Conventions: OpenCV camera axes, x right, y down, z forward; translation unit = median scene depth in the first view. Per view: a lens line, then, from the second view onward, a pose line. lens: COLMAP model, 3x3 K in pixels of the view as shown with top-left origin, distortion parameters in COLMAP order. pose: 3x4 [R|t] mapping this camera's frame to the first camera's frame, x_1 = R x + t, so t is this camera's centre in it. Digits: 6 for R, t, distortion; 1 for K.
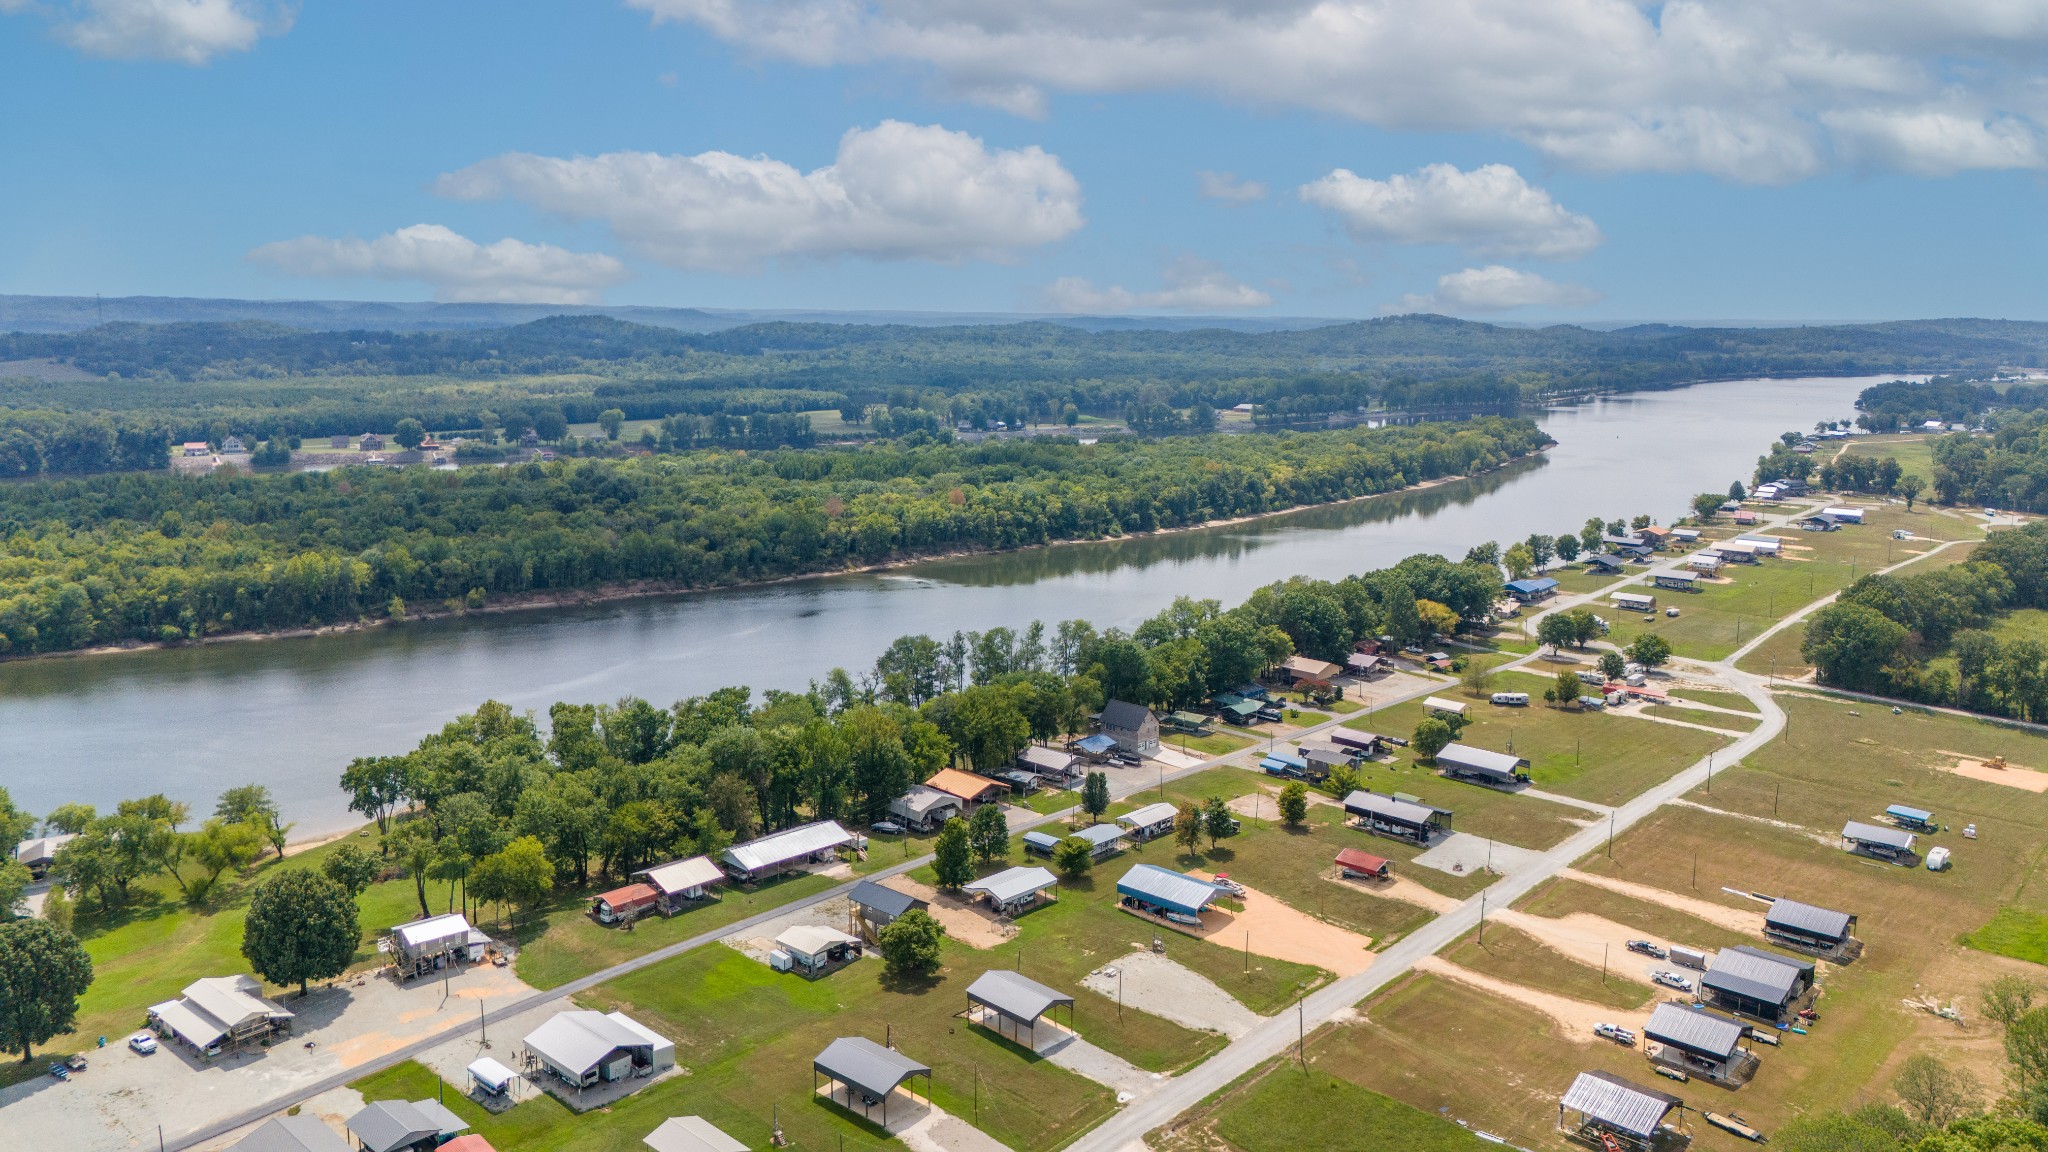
lens RADIAL K [[1494.3, 0, 1024.0], [0, 1494.3, 576.0], [0, 0, 1]] dist [0.062774, -0.047381]
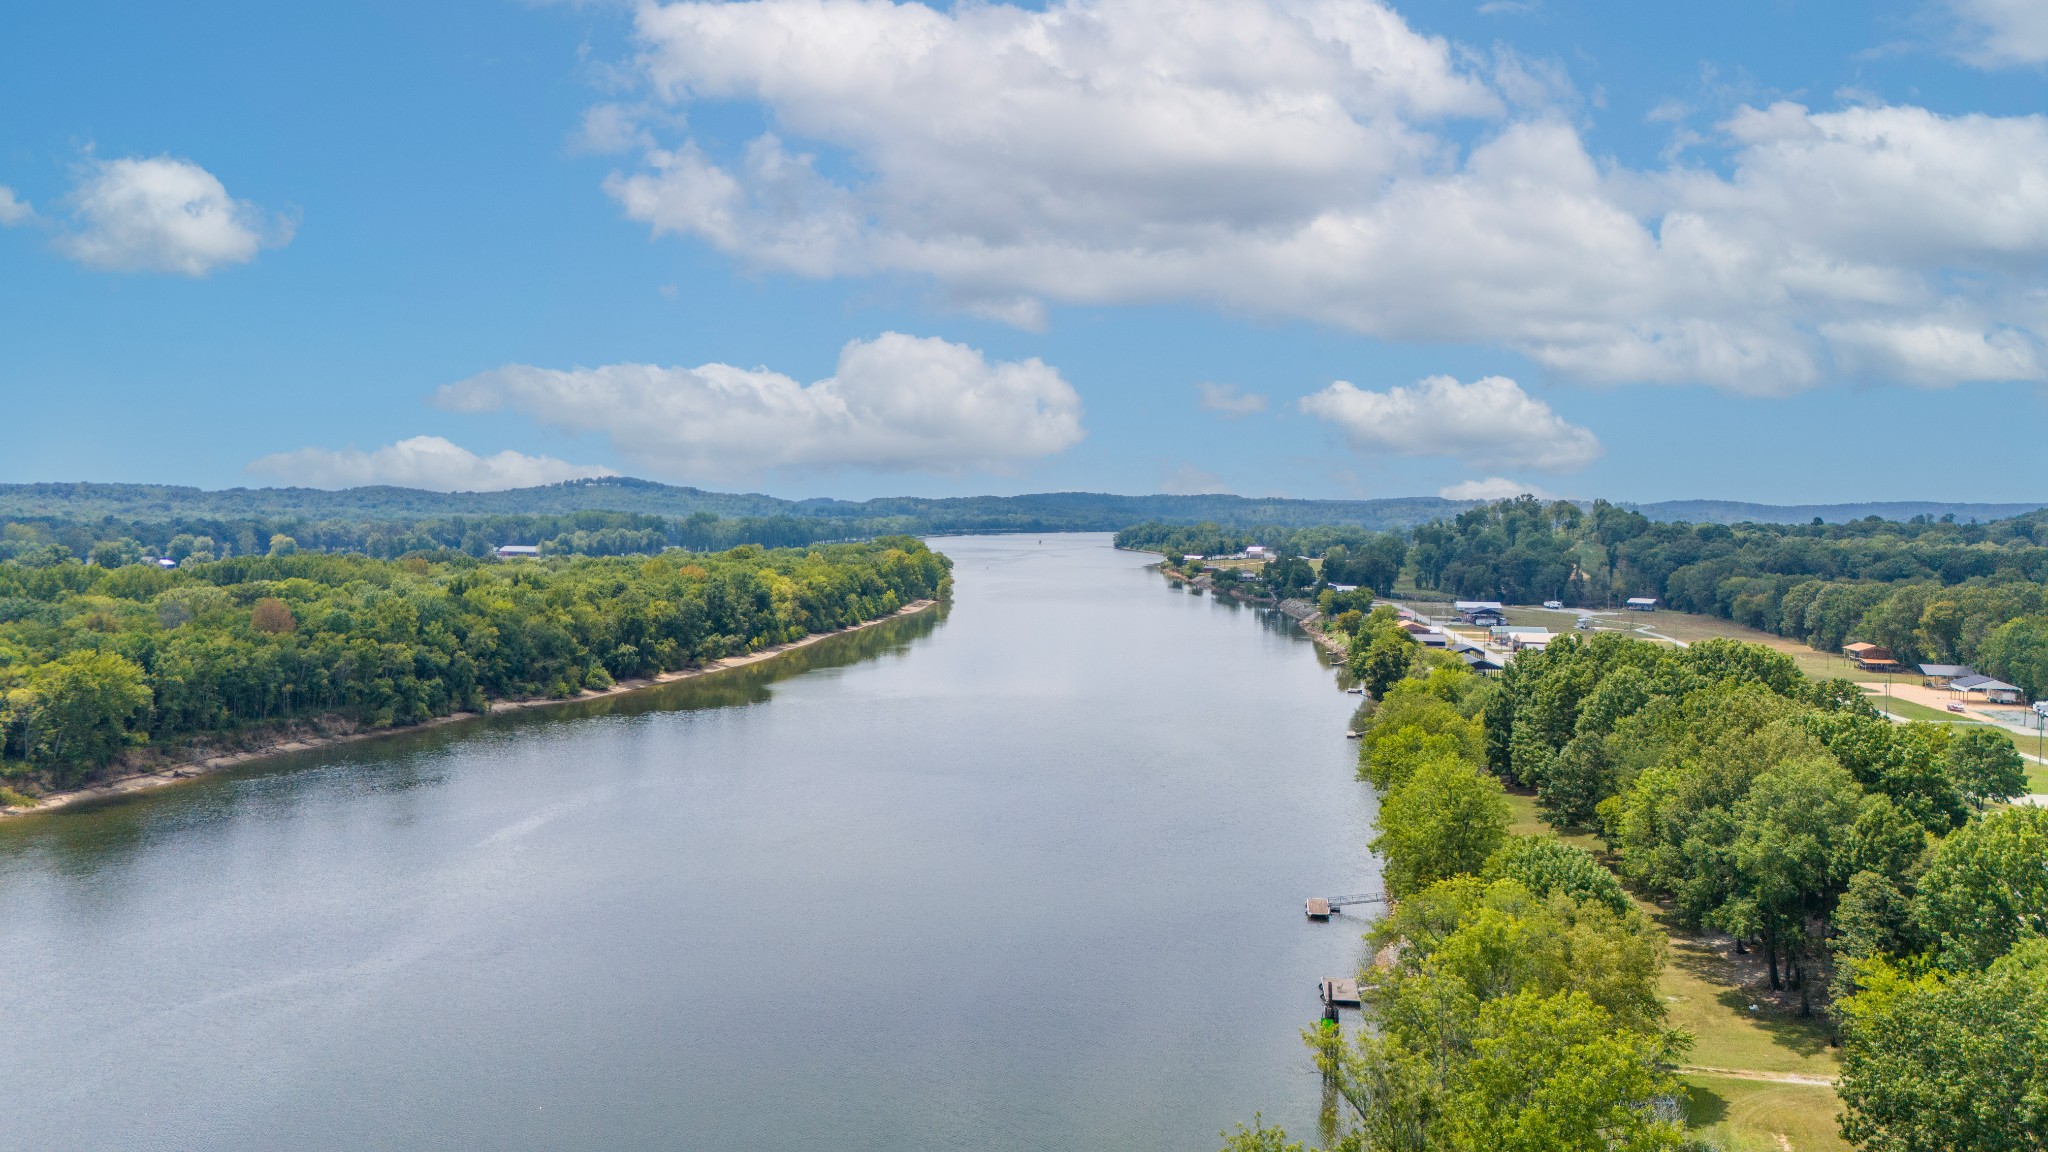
lens RADIAL K [[1494.3, 0, 1024.0], [0, 1494.3, 576.0], [0, 0, 1]] dist [0.062774, -0.047381]
pose [[0.839742, -0.026444, 0.542341, -0.094813], [0.096193, 0.990260, -0.100658, 0.001035], [-0.534397, 0.136696, 0.834107, 0.479763]]
